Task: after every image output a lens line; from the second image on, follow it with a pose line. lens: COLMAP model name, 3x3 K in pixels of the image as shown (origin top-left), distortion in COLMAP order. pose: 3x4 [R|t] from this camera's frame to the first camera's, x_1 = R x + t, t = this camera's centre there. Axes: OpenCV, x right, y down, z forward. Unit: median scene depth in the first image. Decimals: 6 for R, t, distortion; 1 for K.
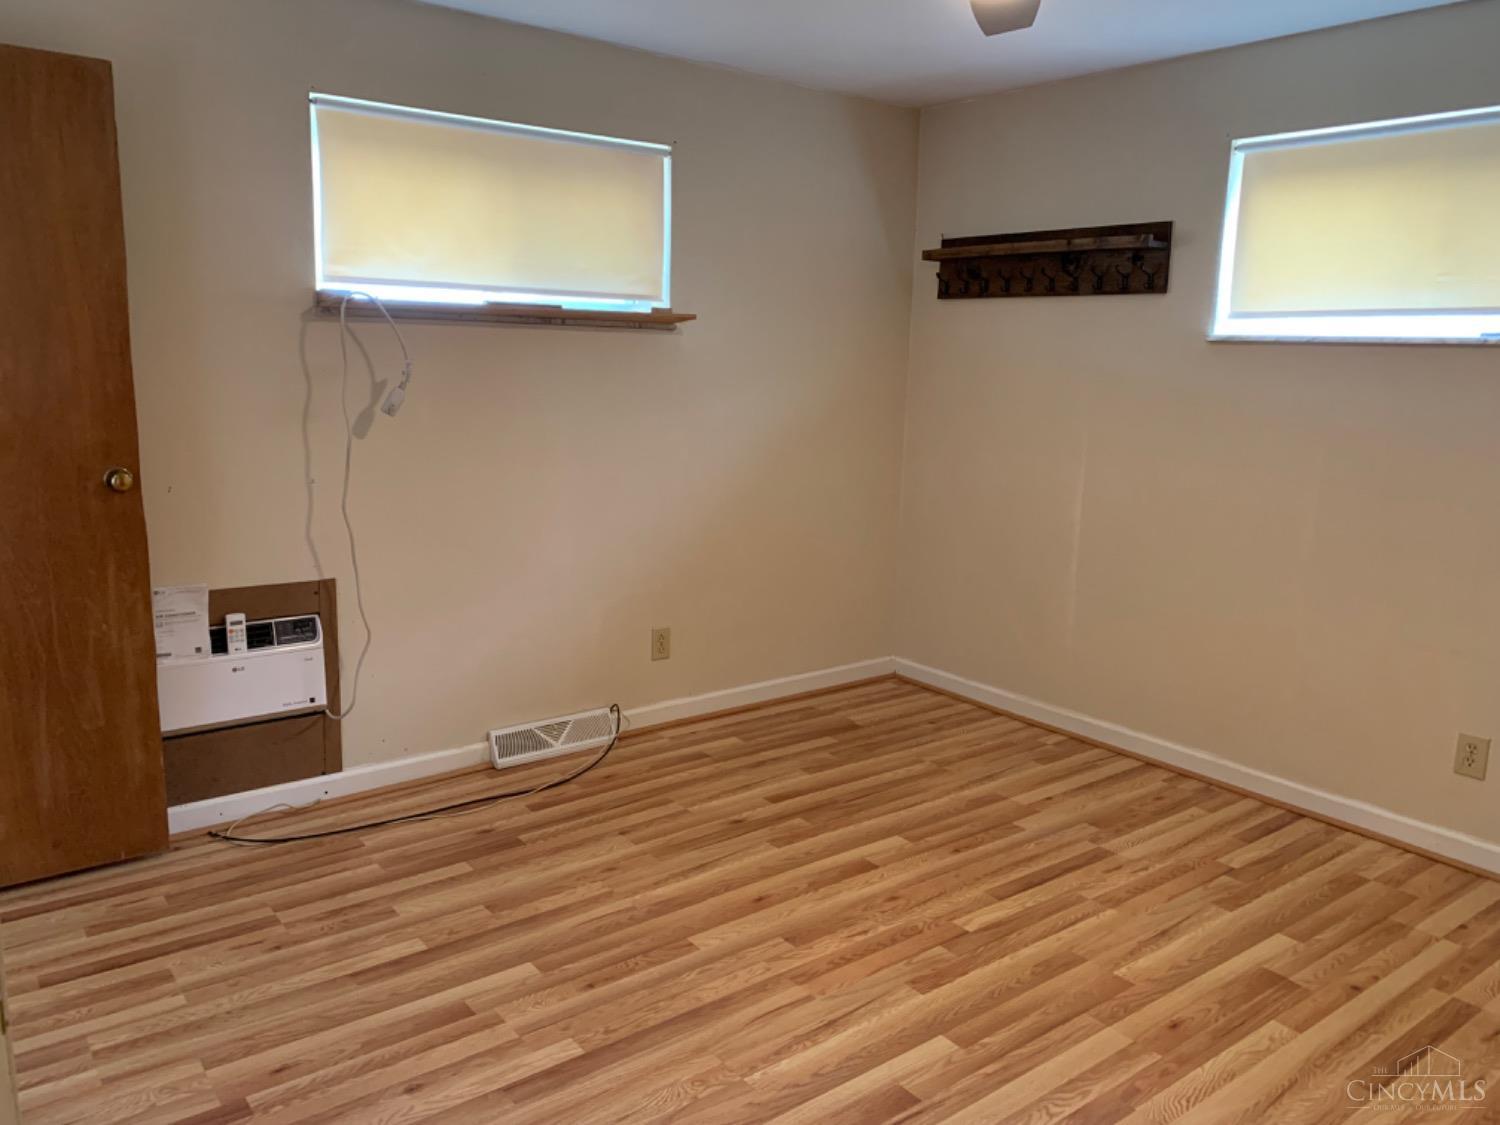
lens RADIAL K [[1181.8, 0, 740.5], [0, 1181.8, 541.6], [0, 0, 1]] dist [0.082721, -0.078048]
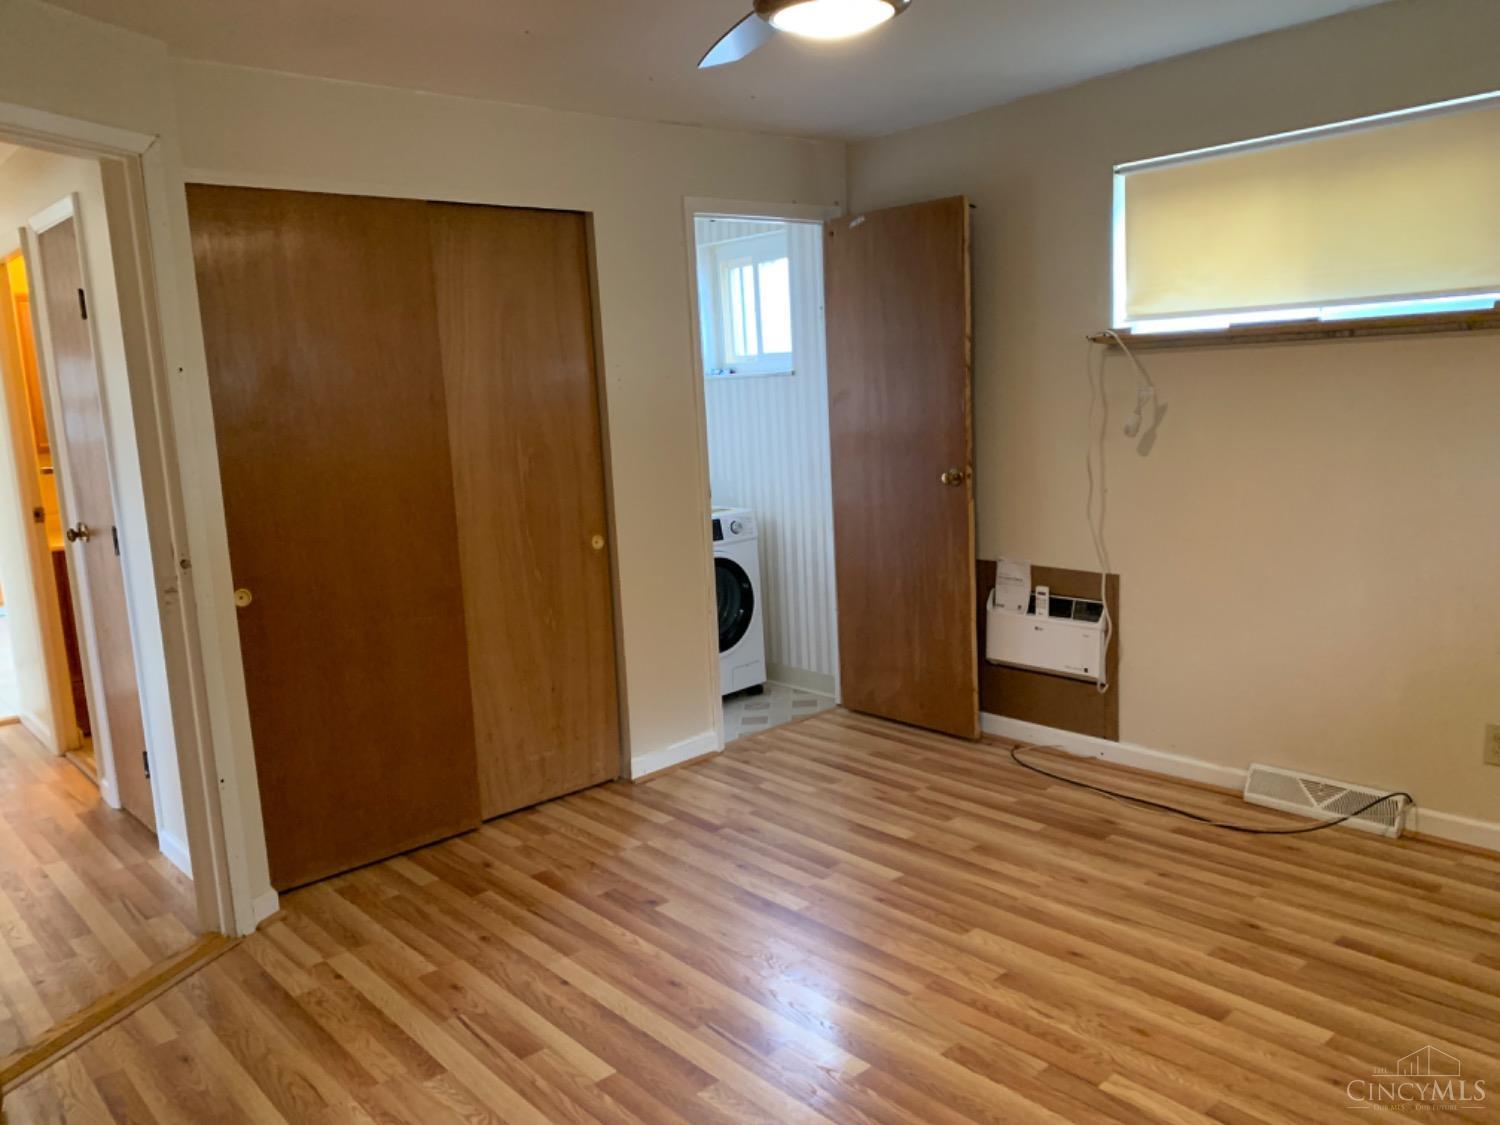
lens RADIAL K [[1181.8, 0, 765.3], [0, 1181.8, 551.9], [0, 0, 1]] dist [0.082721, -0.078048]
pose [[0.065274, 0.117676, -0.990904, 0.813423], [-0.117297, 0.987043, 0.109491, -0.080871], [0.990949, 0.109083, 0.078231, 0.581808]]
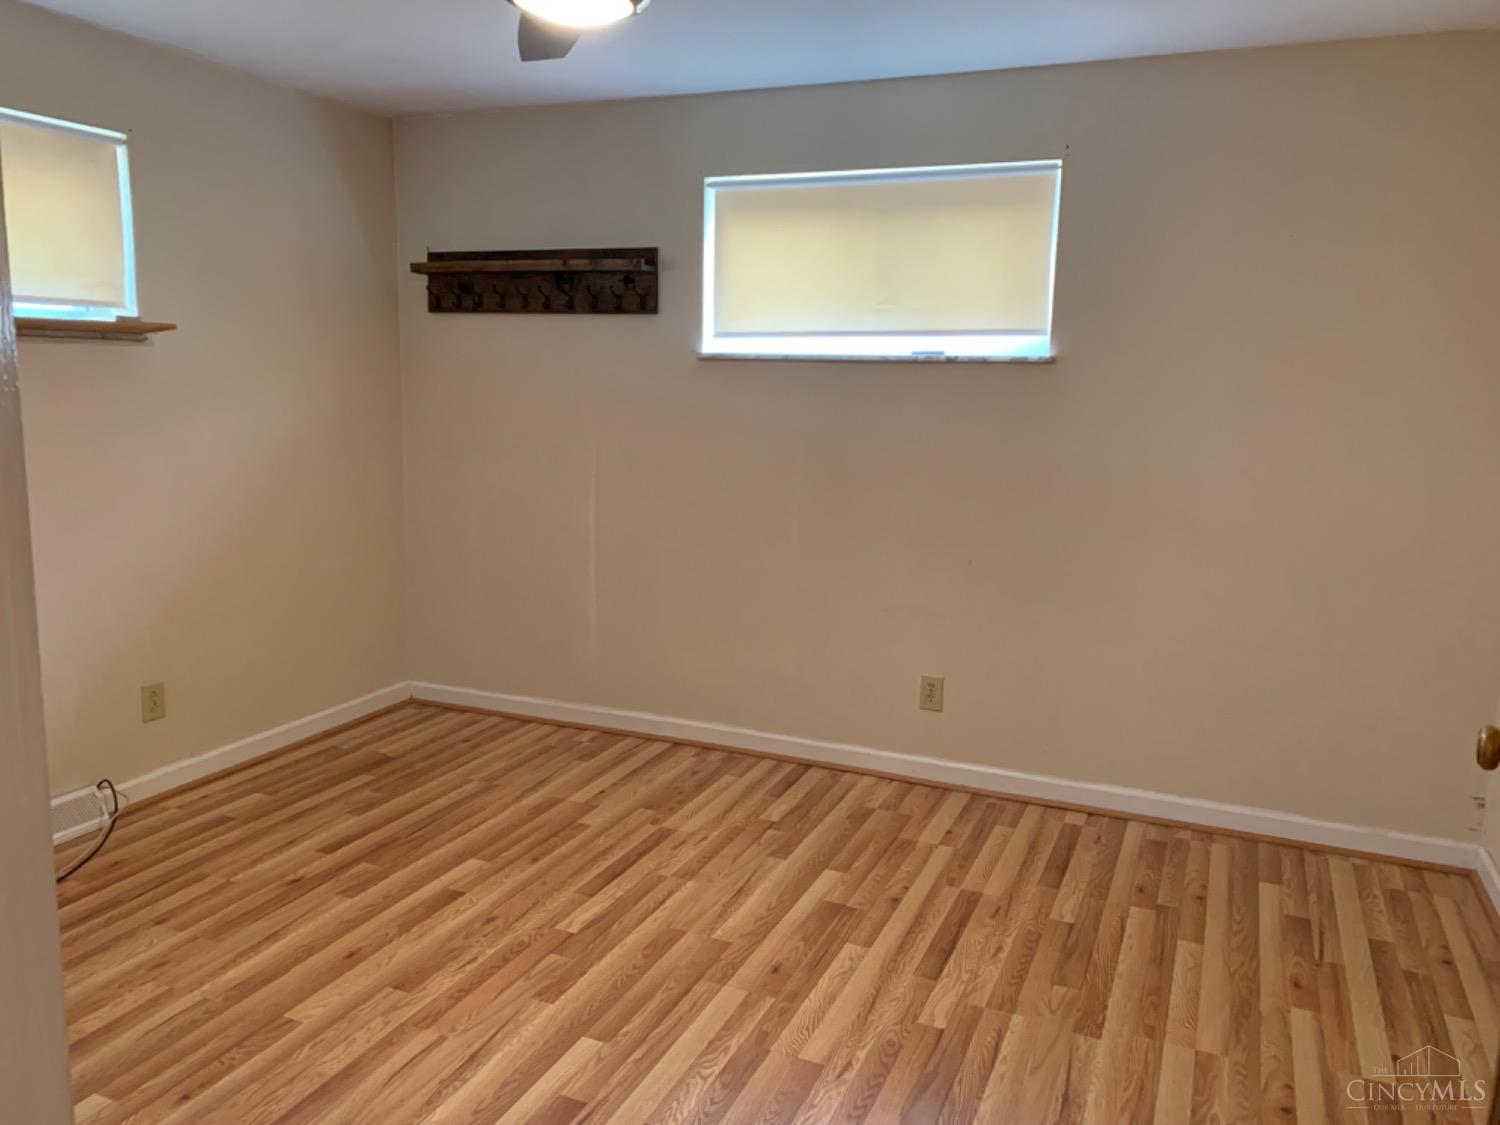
lens RADIAL K [[1181.8, 0, 736.5], [0, 1181.8, 538.7], [0, 0, 1]] dist [0.082721, -0.078048]
pose [[0.880178, -0.076856, 0.468379, -0.119261], [0.083368, 0.996495, 0.006850, -0.004326], [-0.467264, 0.033018, 0.883501, 0.018928]]
